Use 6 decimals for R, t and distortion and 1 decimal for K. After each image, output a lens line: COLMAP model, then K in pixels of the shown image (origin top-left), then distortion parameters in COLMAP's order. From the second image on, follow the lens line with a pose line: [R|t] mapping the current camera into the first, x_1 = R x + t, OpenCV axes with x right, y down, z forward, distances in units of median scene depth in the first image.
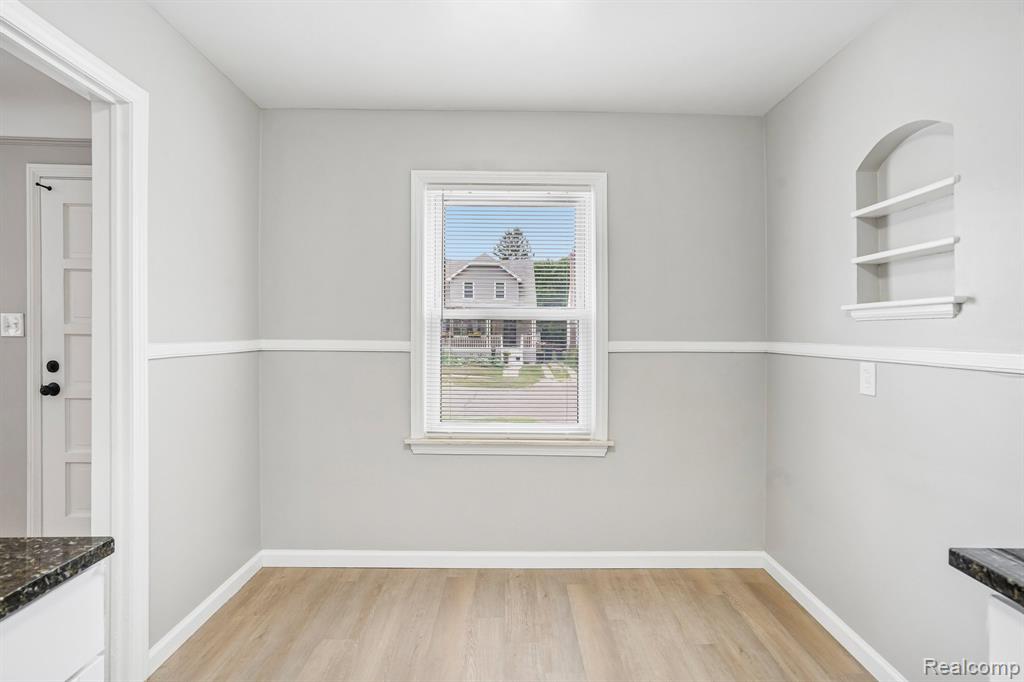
lens RADIAL K [[469.3, 0, 512.0], [0, 469.3, 341.0], [0, 0, 1]] dist [0.018146, 0.000496]
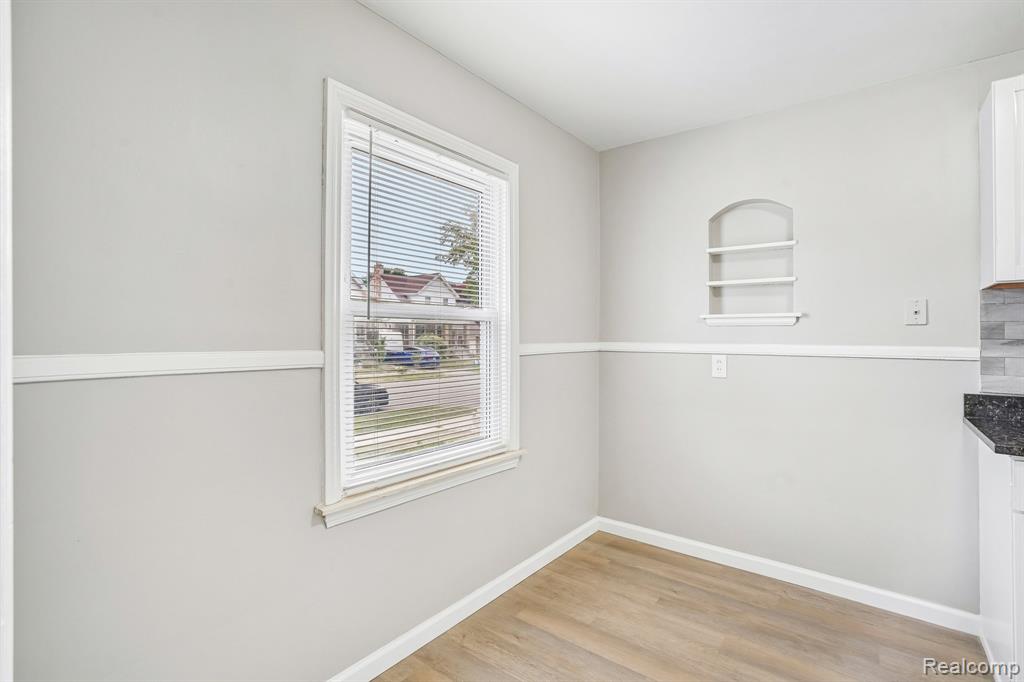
lens RADIAL K [[478.4, 0, 511.6], [0, 478.4, 338.3], [0, 0, 1]] dist [-0.052094, 0.031830]
pose [[0.631010, -0.009274, 0.775719, -0.608414], [0.015041, 0.999887, -0.000281, -0.011623], [-0.775629, 0.011845, 0.631079, 0.458251]]
